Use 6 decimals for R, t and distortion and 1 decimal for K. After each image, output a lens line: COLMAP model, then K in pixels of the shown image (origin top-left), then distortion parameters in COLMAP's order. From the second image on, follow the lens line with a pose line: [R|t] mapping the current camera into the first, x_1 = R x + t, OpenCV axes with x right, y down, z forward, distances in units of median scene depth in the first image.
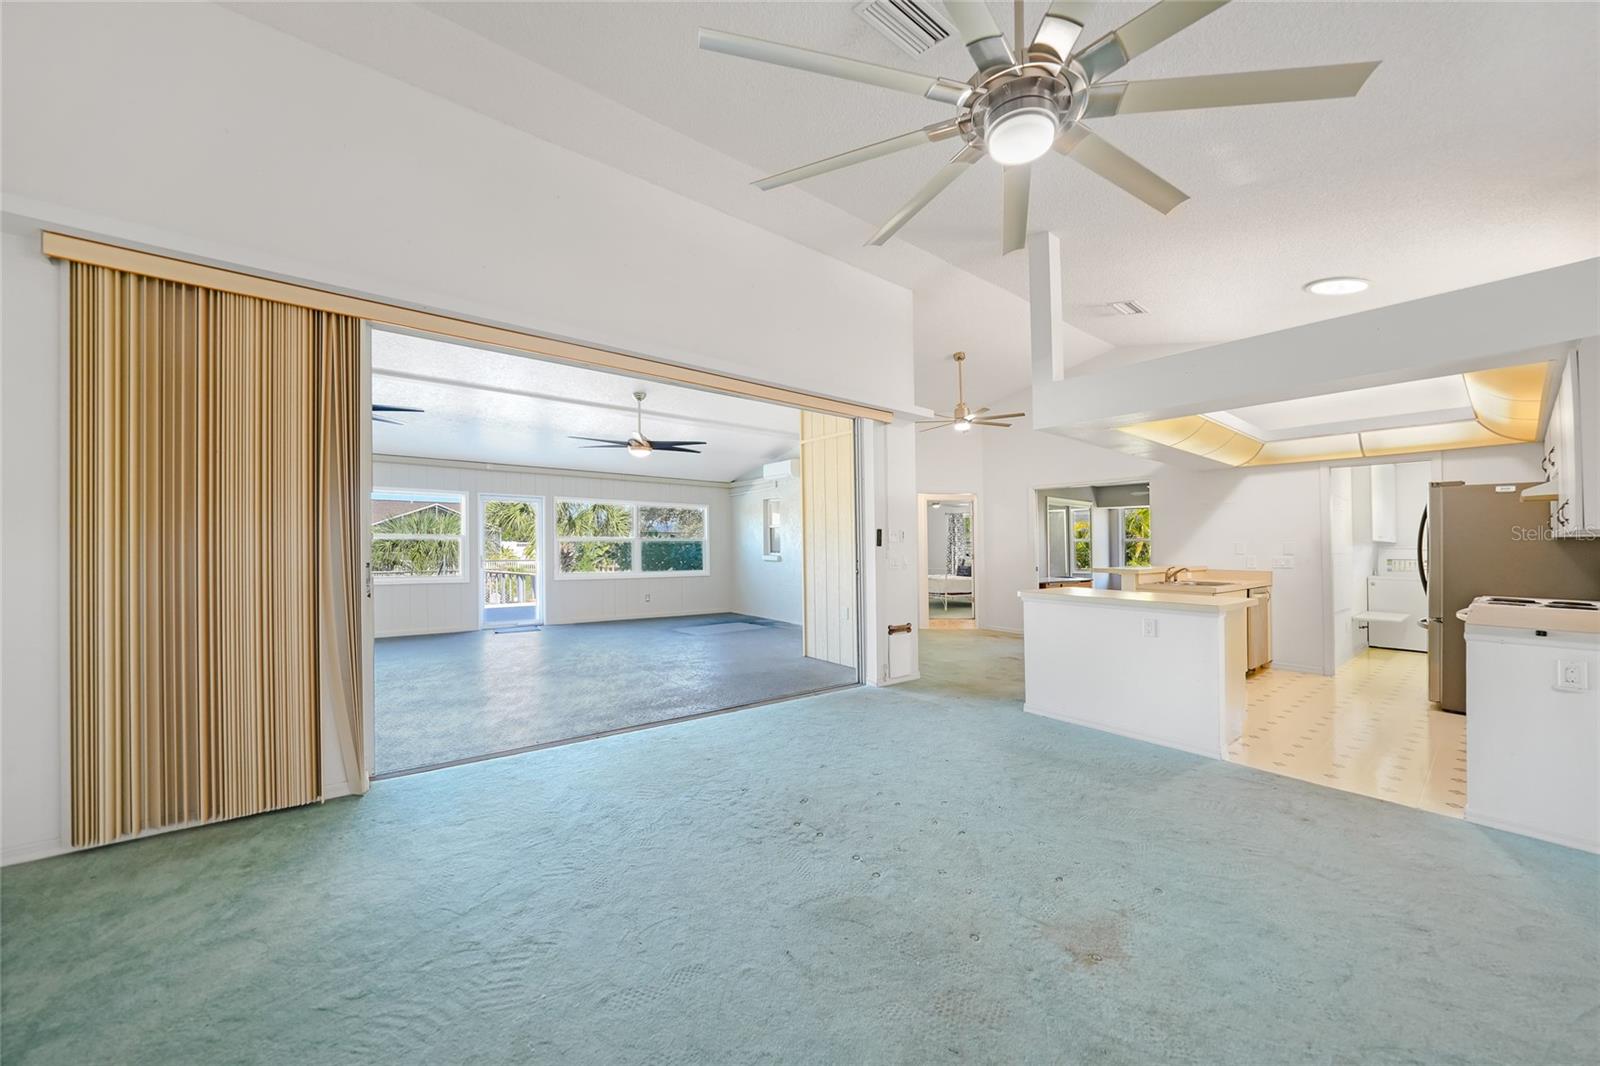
lens RADIAL K [[578.1, 0, 807.3], [0, 578.1, 546.7], [0, 0, 1]] dist [-0.010167, 0.000120]
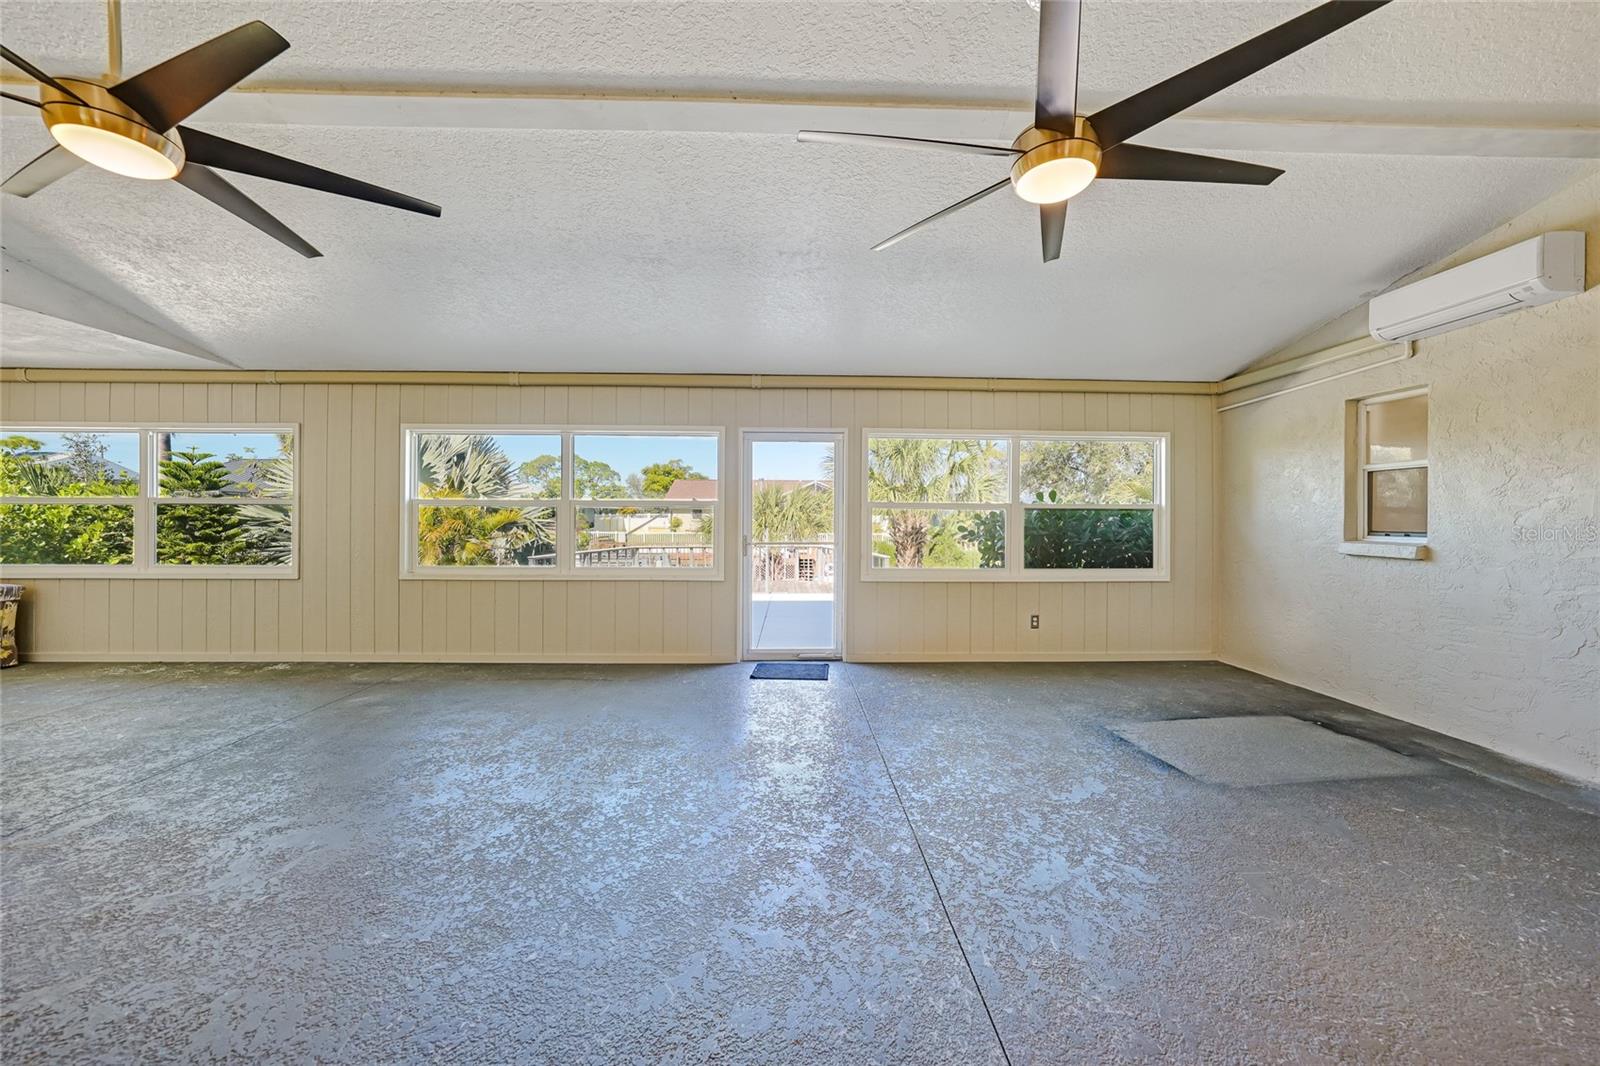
lens RADIAL K [[565.3, 0, 807.7], [0, 565.3, 528.6], [0, 0, 1]] dist [-0.023739, 0.006303]
pose [[0.818158, 0.008123, -0.574936, -0.293631], [0.001267, 0.999872, 0.015930, -0.001720], [0.574992, -0.013762, 0.818043, 0.895095]]
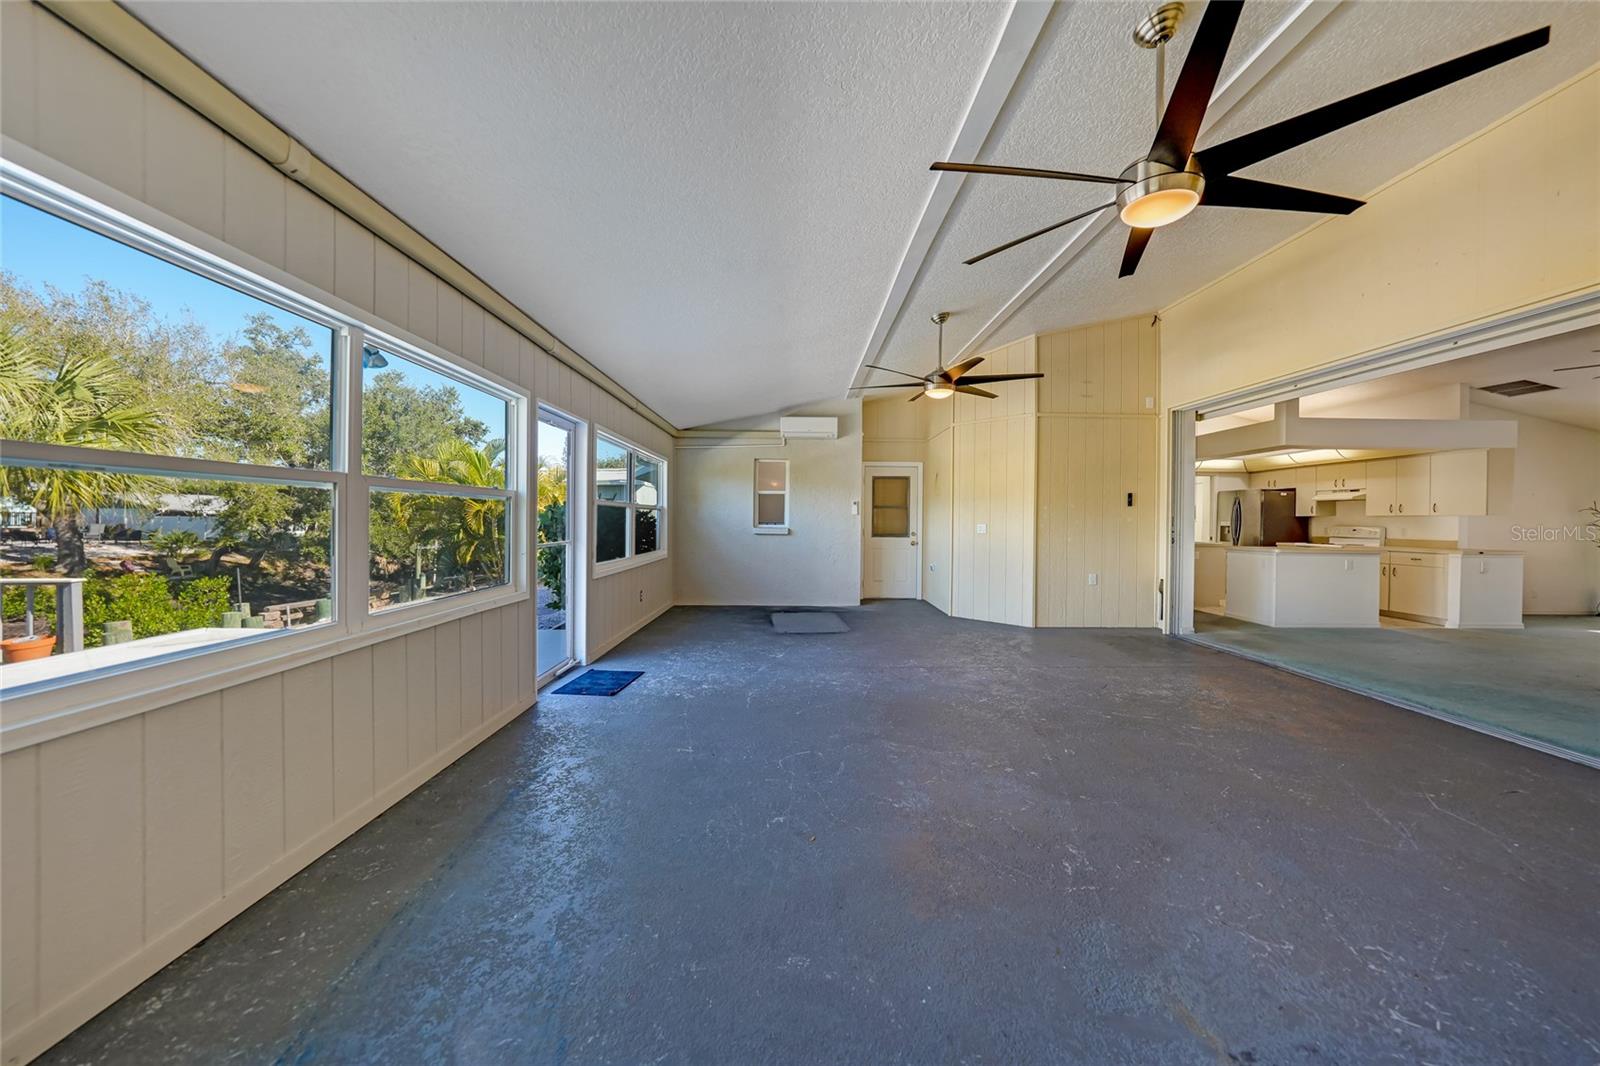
lens RADIAL K [[575.1, 0, 802.5], [0, 575.1, 520.0], [0, 0, 1]] dist [-0.002370, -0.000062]
pose [[0.586141, -0.000373, 0.810209, -1.272663], [-0.006151, 0.999969, 0.004910, -0.000886], [-0.810186, -0.007861, 0.586120, 0.894901]]
